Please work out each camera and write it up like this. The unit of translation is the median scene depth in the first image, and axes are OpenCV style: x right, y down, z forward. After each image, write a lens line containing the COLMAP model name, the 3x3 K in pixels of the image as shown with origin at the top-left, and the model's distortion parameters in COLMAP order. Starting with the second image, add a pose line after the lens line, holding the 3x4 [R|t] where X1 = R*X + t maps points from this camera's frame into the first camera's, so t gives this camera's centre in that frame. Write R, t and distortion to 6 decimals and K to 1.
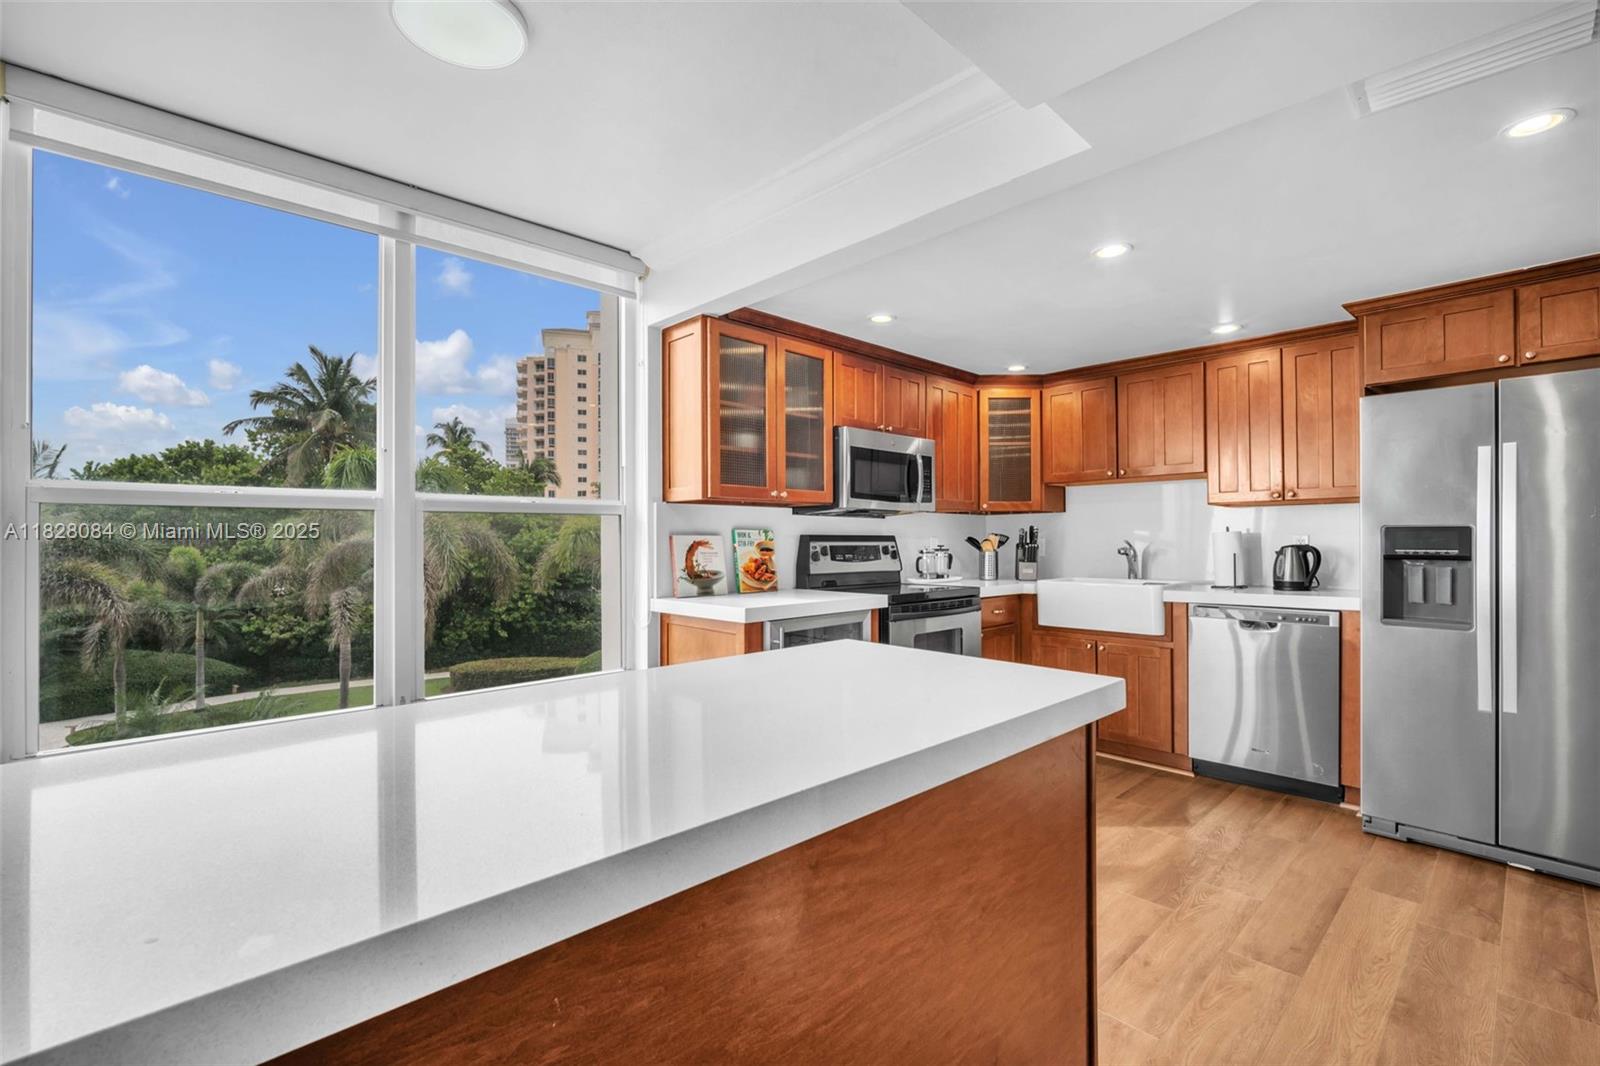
lens RADIAL K [[706.1, 0, 786.6], [0, 706.1, 539.2], [0, 0, 1]] dist [-0.001917, 0.000635]
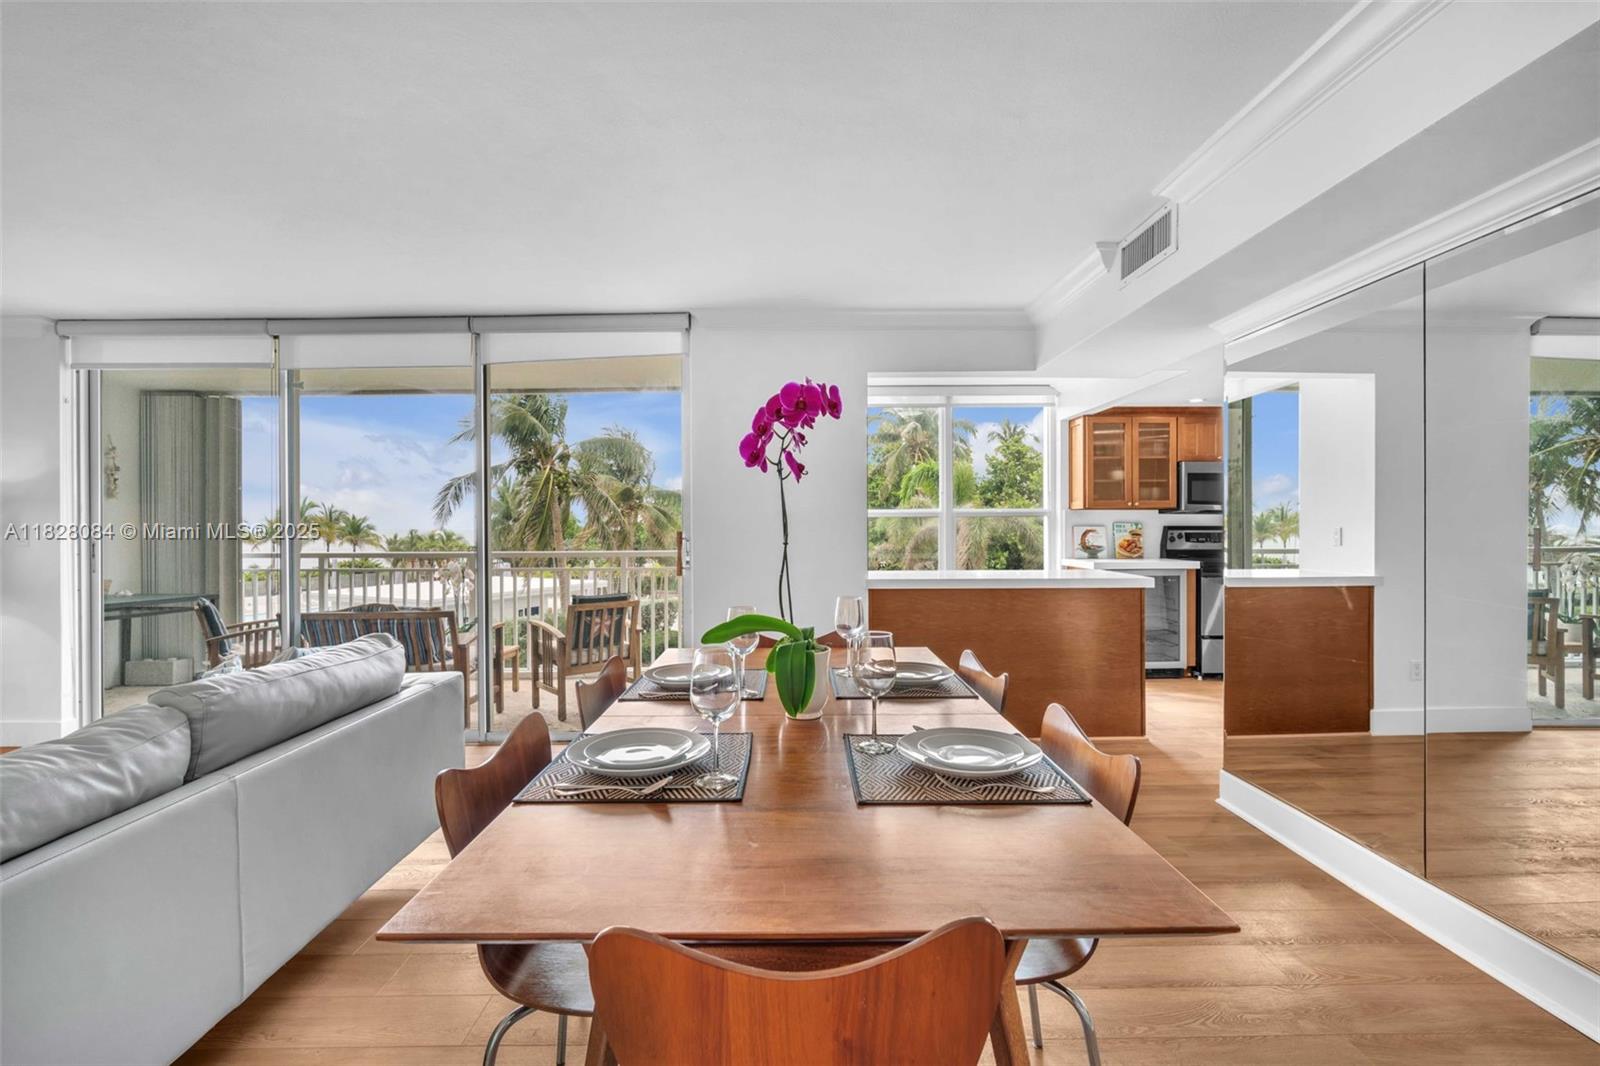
lens RADIAL K [[706.1, 0, 796.0], [0, 706.1, 532.2], [0, 0, 1]] dist [-0.001917, 0.000635]
pose [[0.739619, 0.006849, -0.672991, 0.517194], [0.000314, 0.999945, 0.010521, -0.009421], [0.673025, -0.007993, 0.739576, -0.843570]]
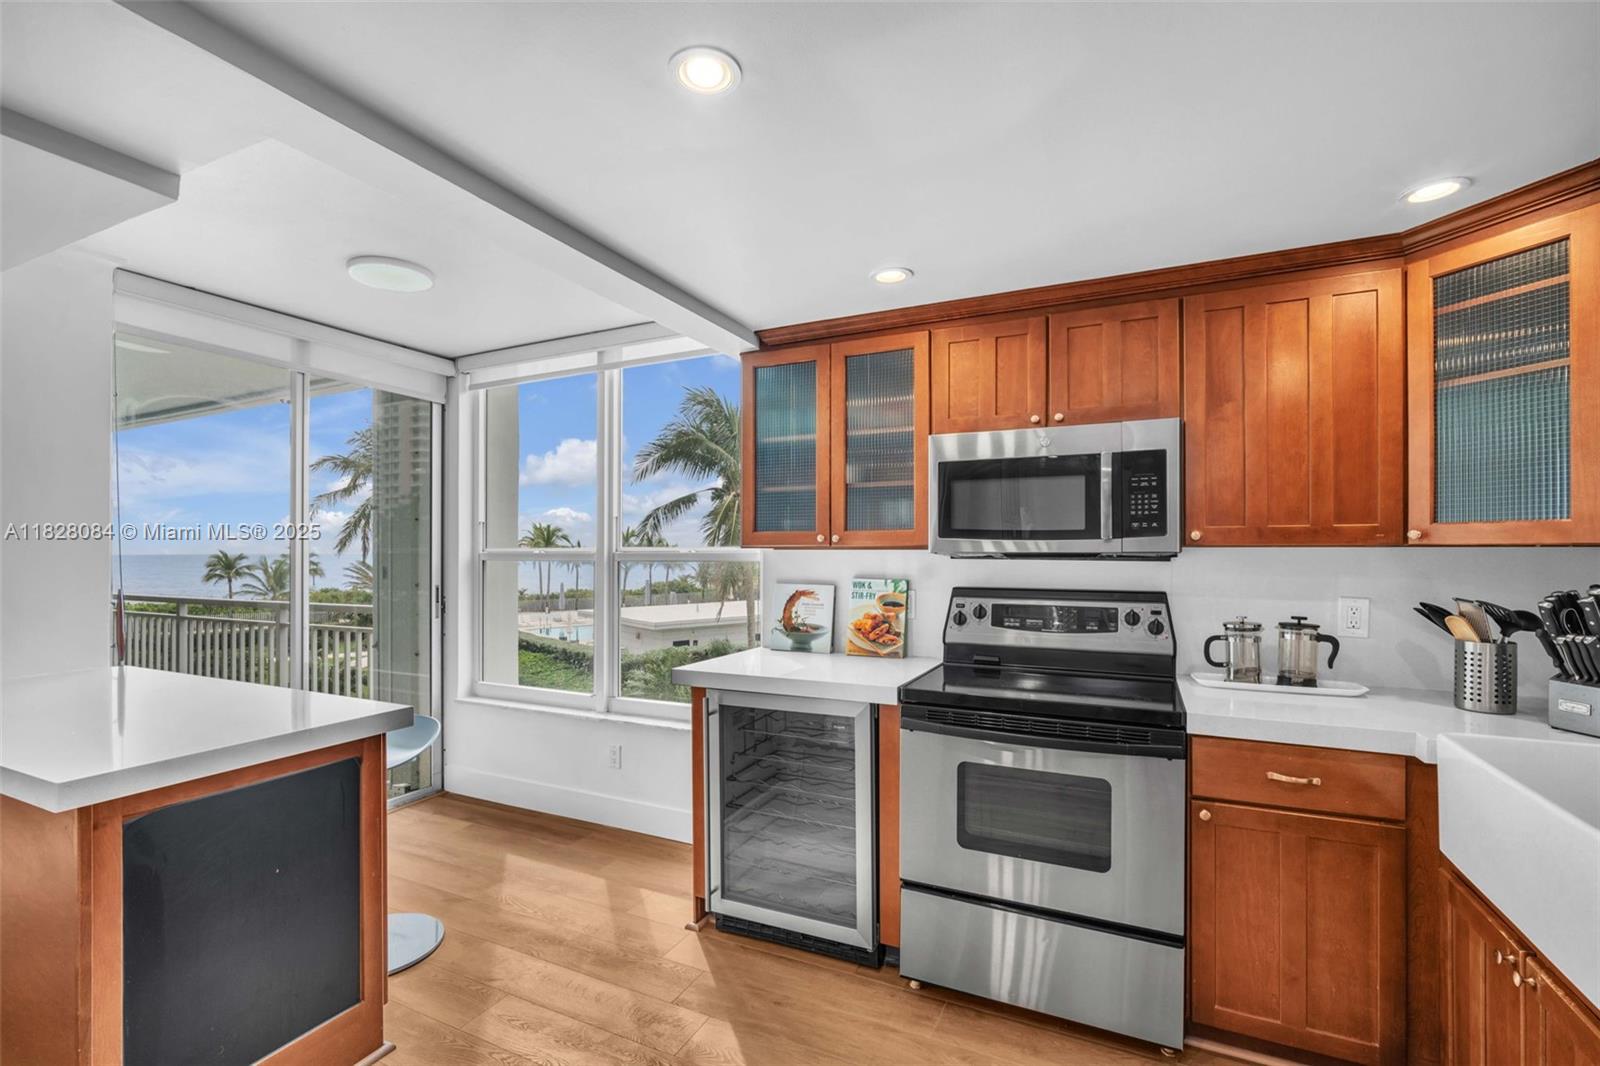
lens RADIAL K [[706.1, 0, 788.9], [0, 706.1, 553.5], [0, 0, 1]] dist [-0.001917, 0.000635]
pose [[0.362457, 0.005590, -0.931984, 0.658768], [-0.000158, 0.999982, 0.005937, -0.046435], [0.932000, -0.002005, 0.362452, 0.599268]]
